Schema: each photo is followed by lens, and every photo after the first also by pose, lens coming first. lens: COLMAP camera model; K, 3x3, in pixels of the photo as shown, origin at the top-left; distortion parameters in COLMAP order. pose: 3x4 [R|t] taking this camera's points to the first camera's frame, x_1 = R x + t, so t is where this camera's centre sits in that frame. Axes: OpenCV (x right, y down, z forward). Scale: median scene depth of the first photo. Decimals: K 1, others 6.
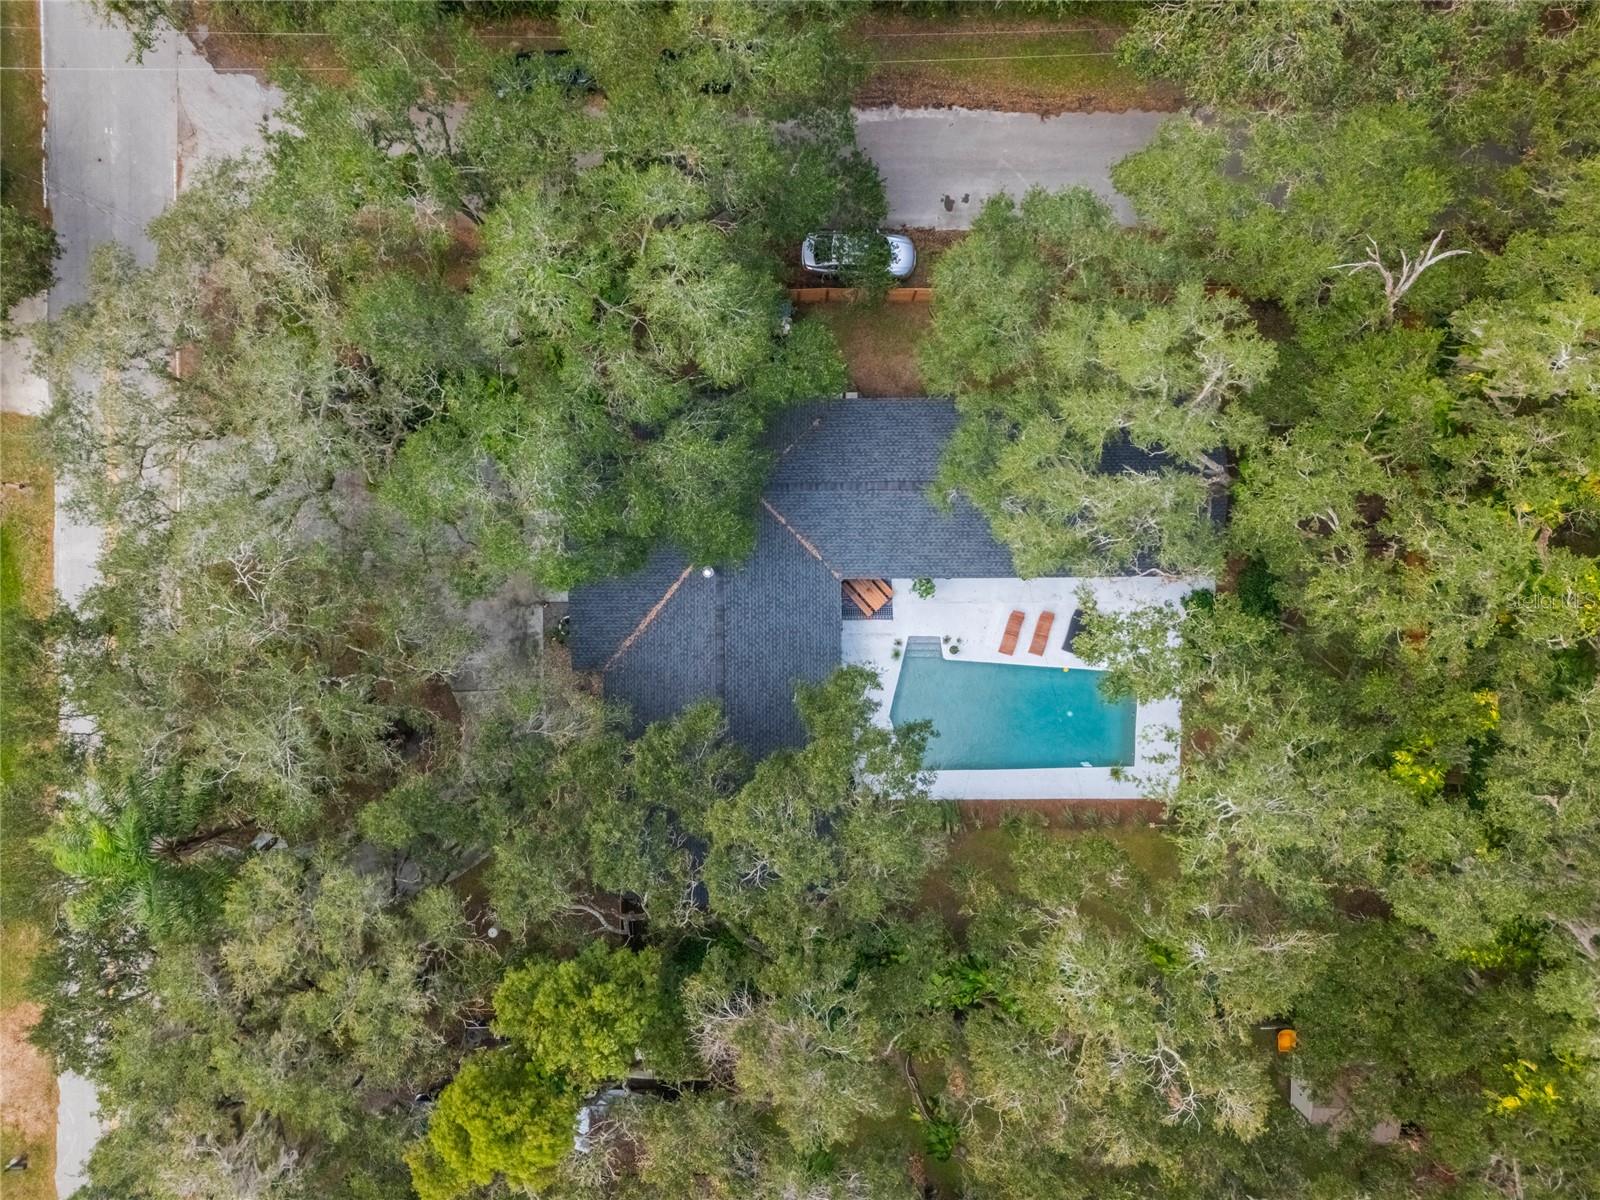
lens RADIAL K [[1217.2, 0, 800.0], [0, 1217.2, 600.0], [0, 0, 1]] dist [-0.001373, 0.000359]
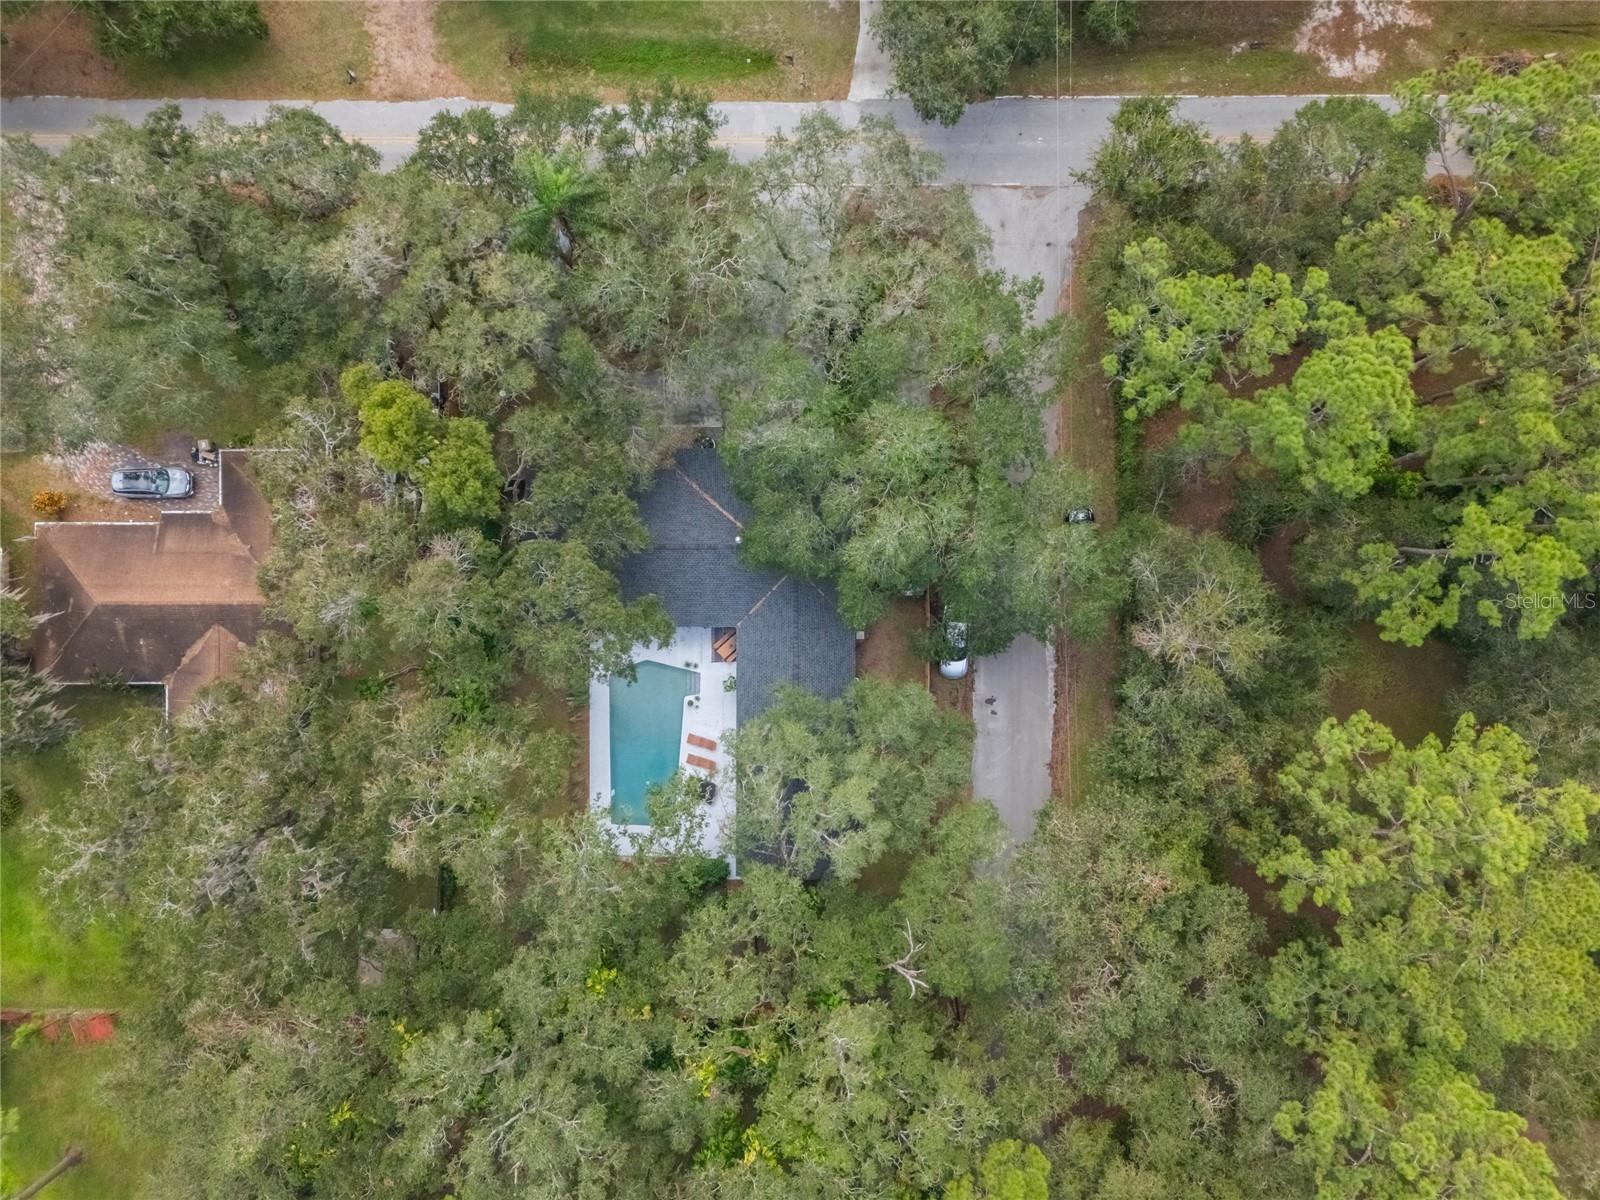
lens RADIAL K [[1112.6, 0, 800.0], [0, 1112.6, 600.0], [0, 0, 1]] dist [0.001555, -0.000011]
pose [[-0.004951, 0.999978, -0.004383, 0.007275], [-0.999886, -0.005013, -0.014271, -0.096283], [-0.014293, 0.004312, 0.999889, -0.480610]]
